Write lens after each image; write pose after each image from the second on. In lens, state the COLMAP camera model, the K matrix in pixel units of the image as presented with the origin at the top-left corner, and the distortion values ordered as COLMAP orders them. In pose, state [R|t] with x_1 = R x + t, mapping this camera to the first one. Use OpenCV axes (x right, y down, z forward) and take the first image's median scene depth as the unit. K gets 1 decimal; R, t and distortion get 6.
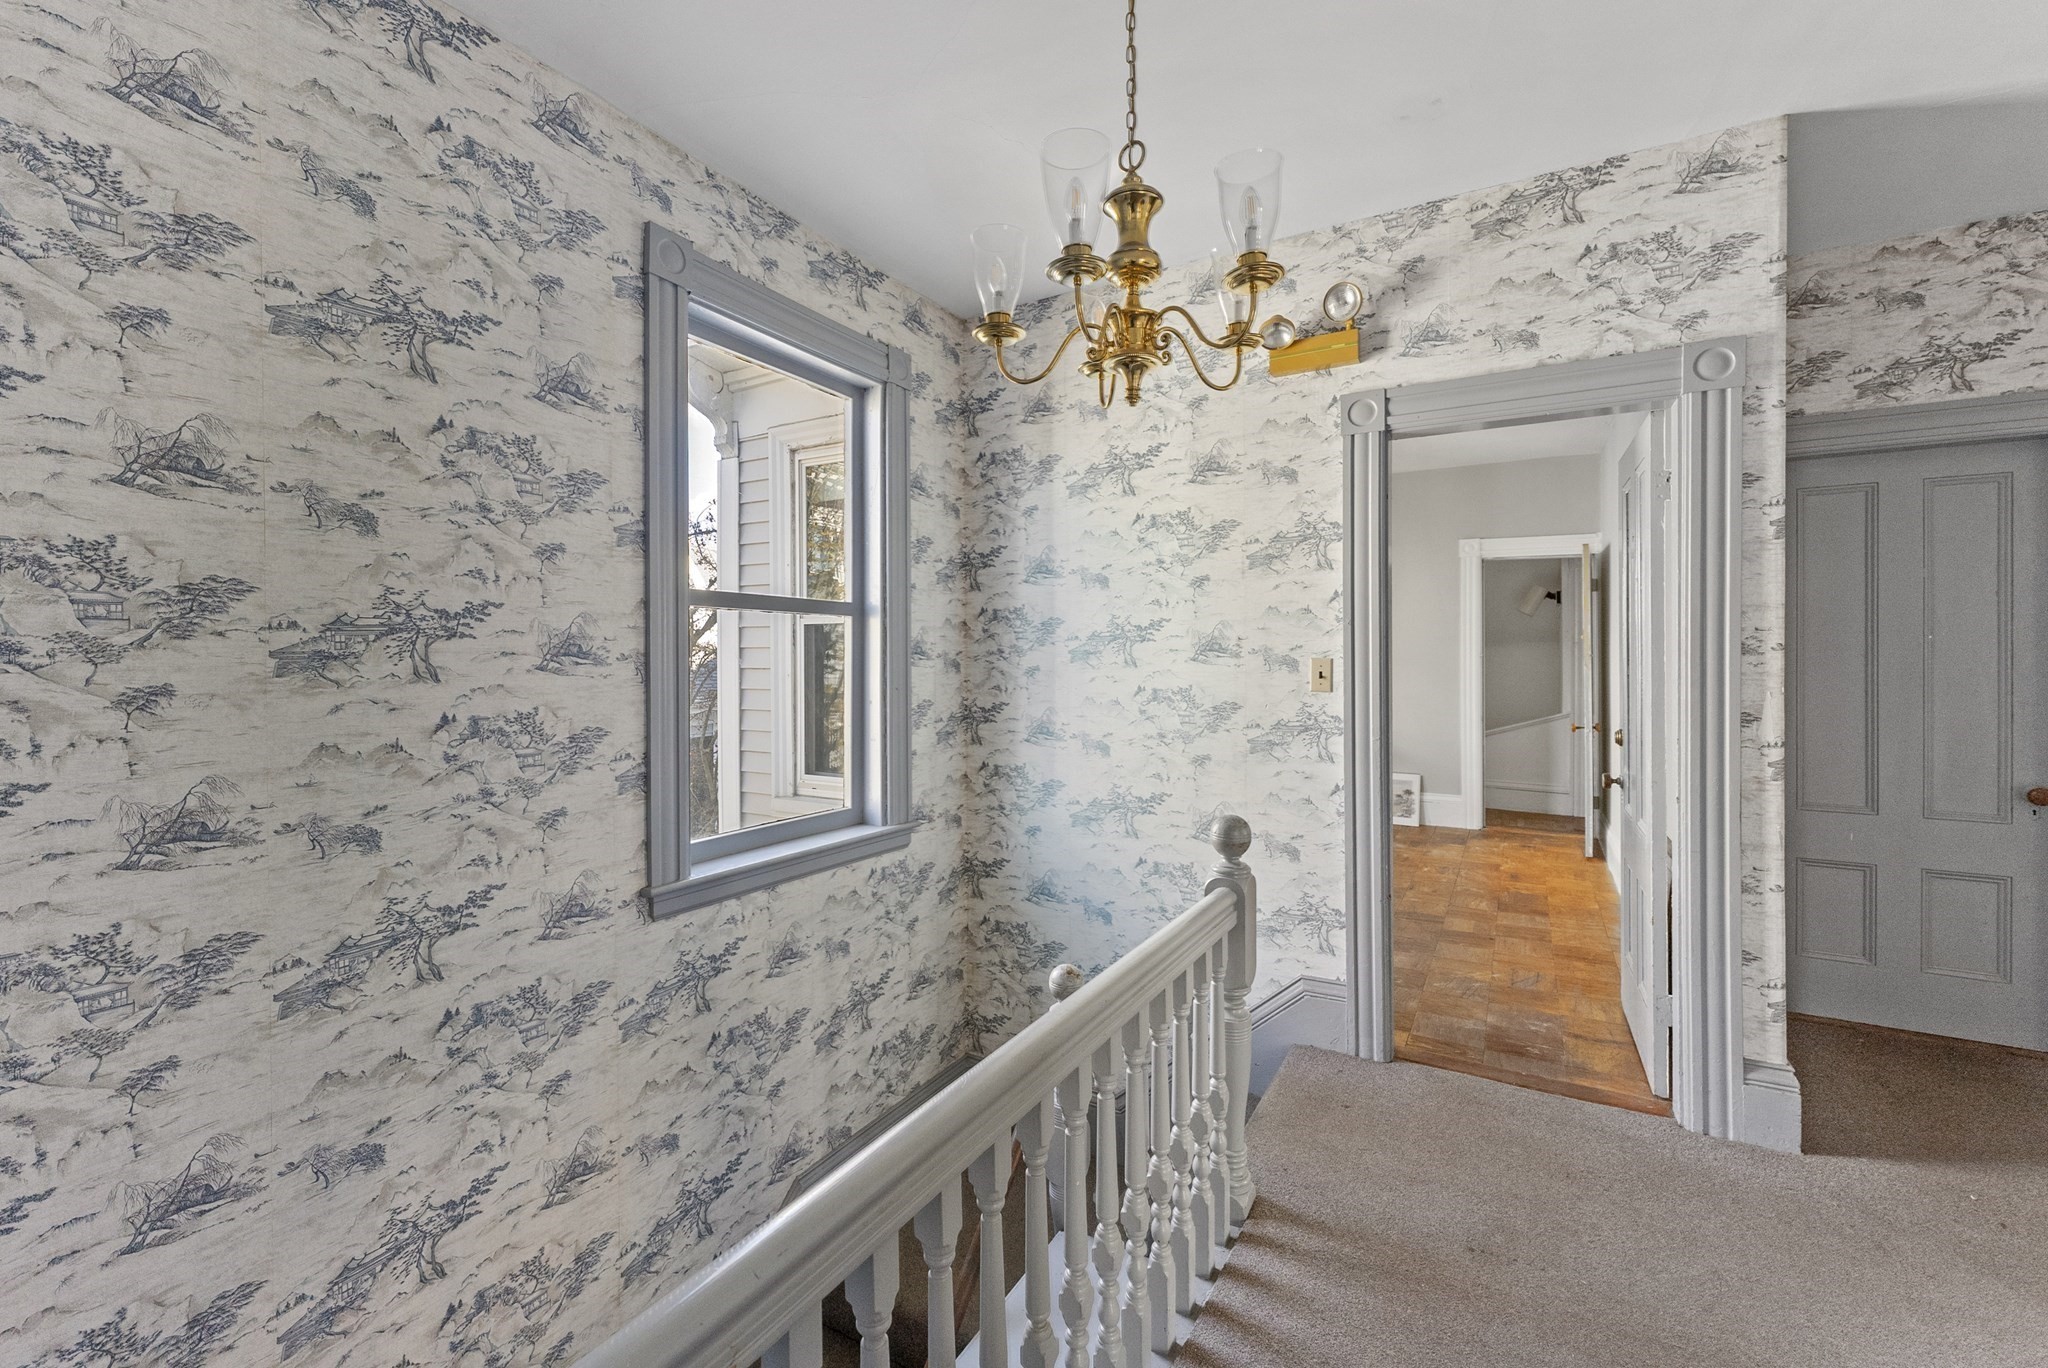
lens RADIAL K [[845.7, 0, 1020.6], [0, 845.7, 673.0], [0, 0, 1]] dist [0.001921, 0.000336]
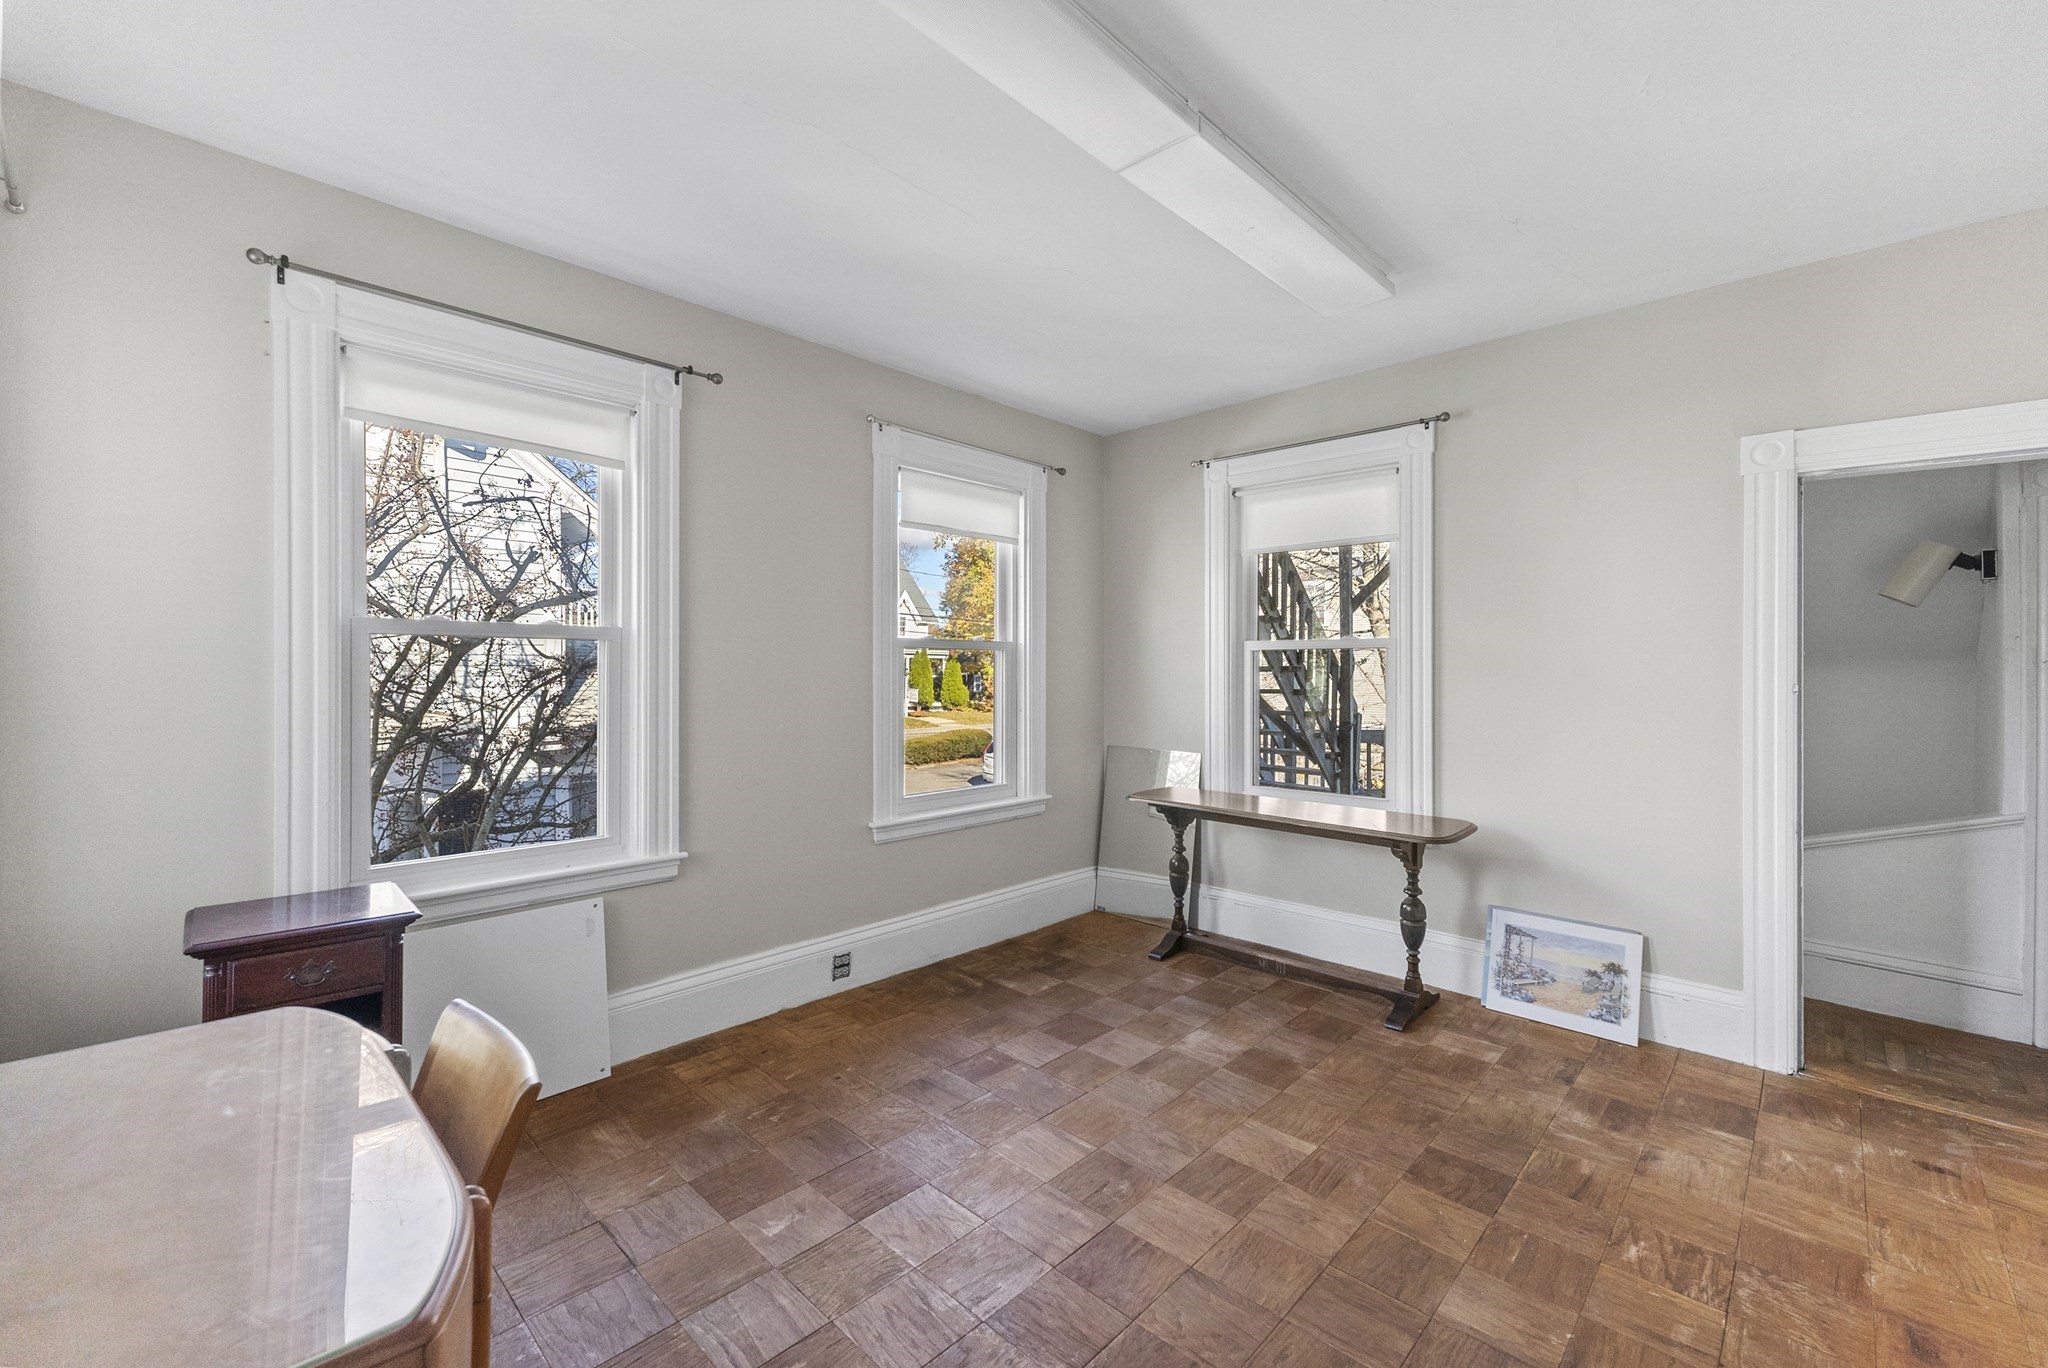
lens RADIAL K [[845.7, 0, 1020.9], [0, 845.7, 672.7], [0, 0, 1]] dist [0.001921, 0.000336]
pose [[0.973569, 0.010486, -0.228154, 0.238102], [-0.013190, 0.999860, -0.010334, -0.018470], [0.228014, 0.013070, 0.973570, 0.452817]]
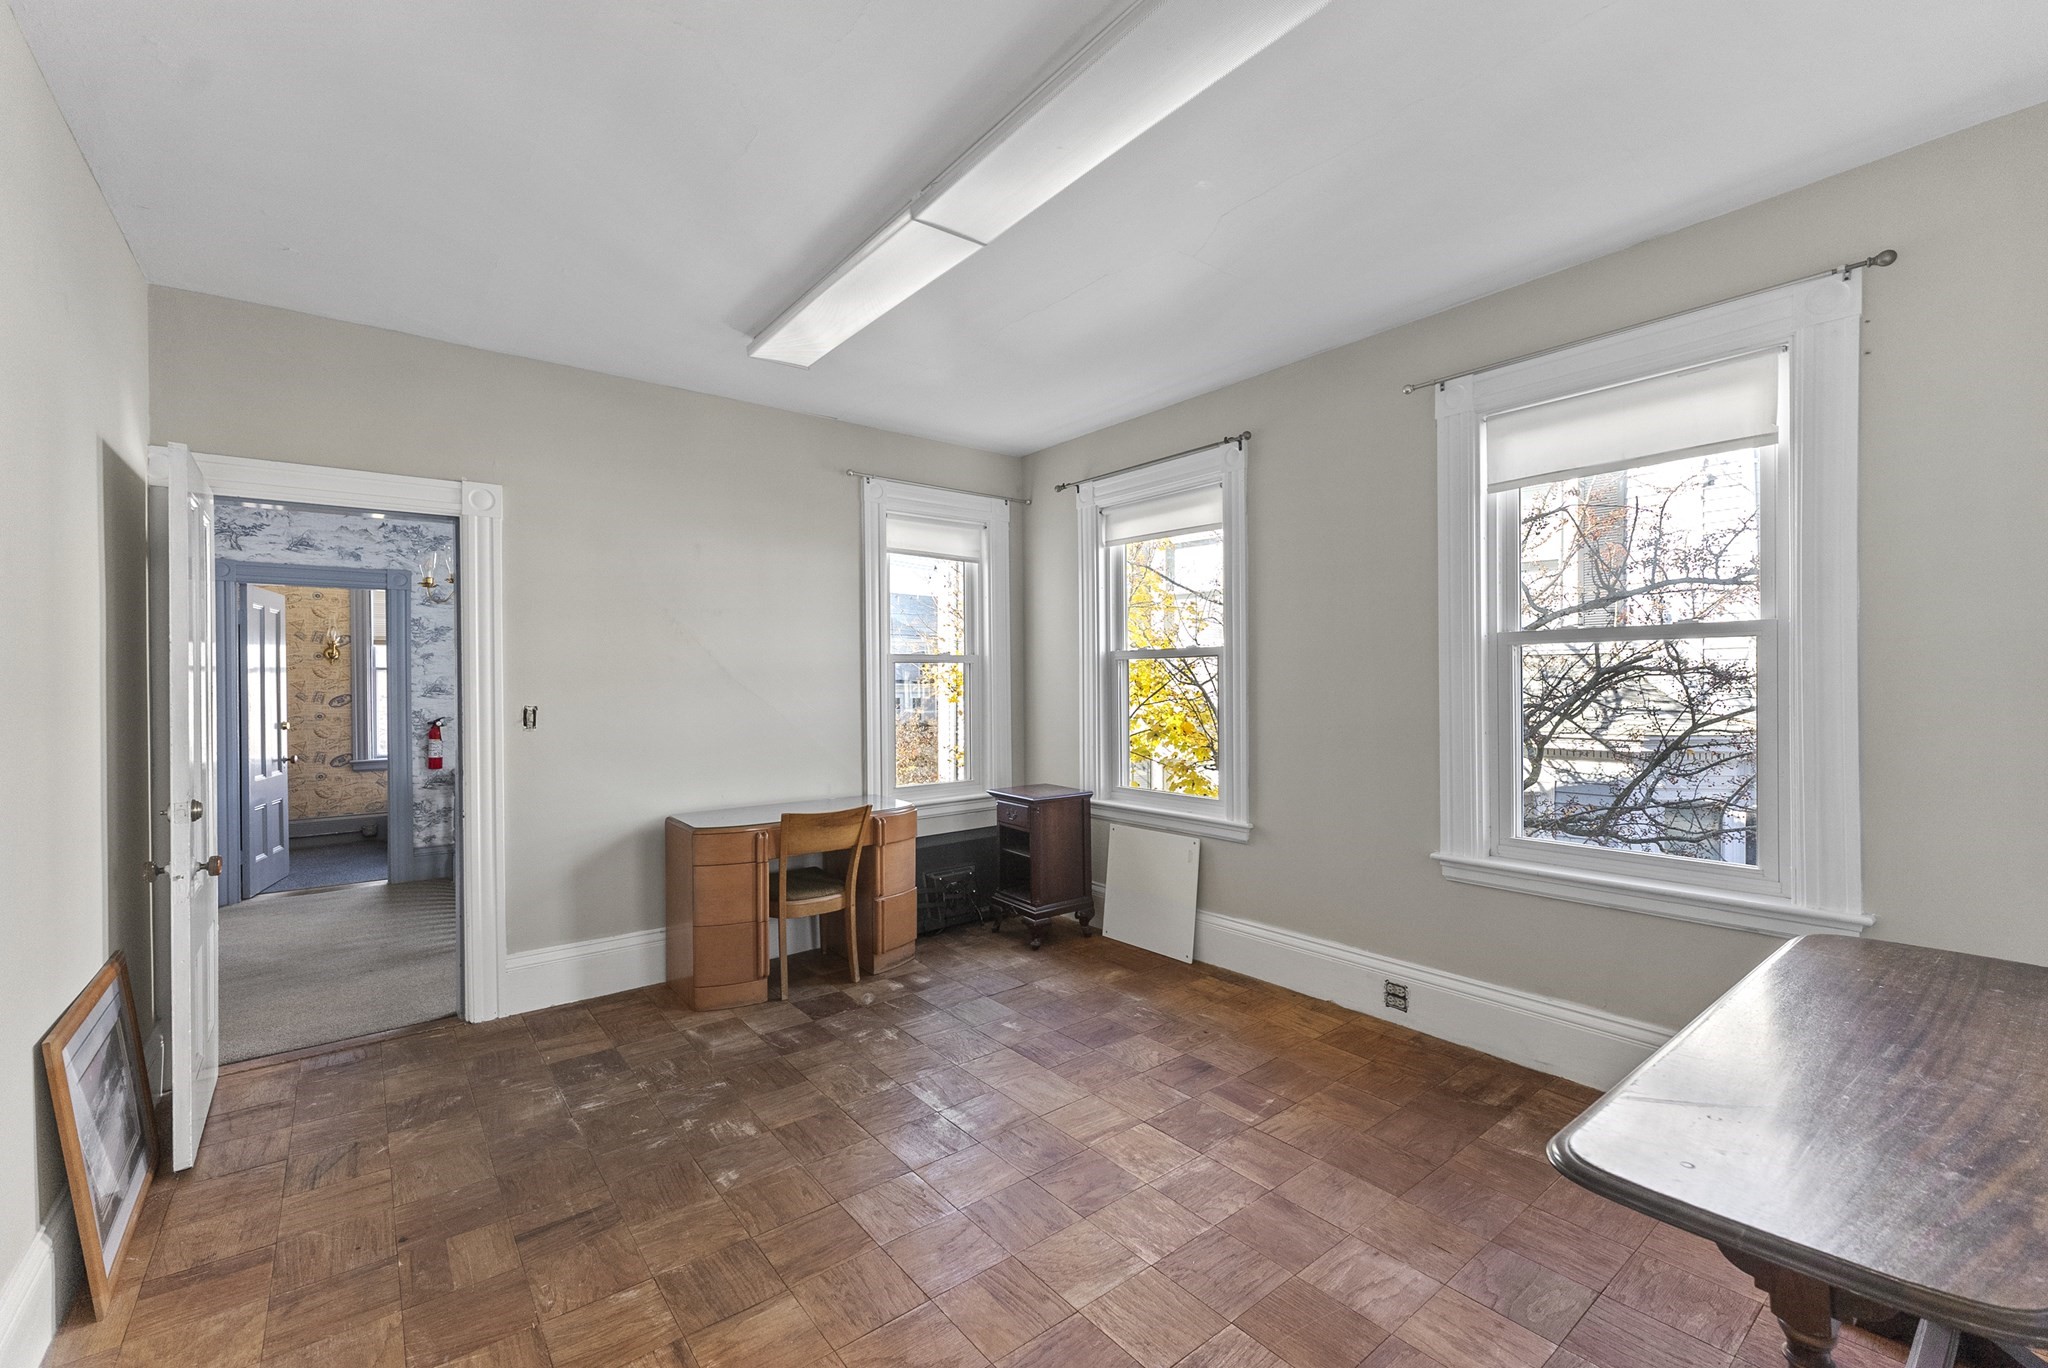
lens RADIAL K [[845.7, 0, 1036.1], [0, 845.7, 687.8], [0, 0, 1]] dist [0.001921, 0.000336]
pose [[-0.347311, 0.015072, -0.937629, 0.543761], [-0.003859, 0.999839, 0.017501, -0.024718], [0.937742, 0.009697, -0.347197, 0.927458]]
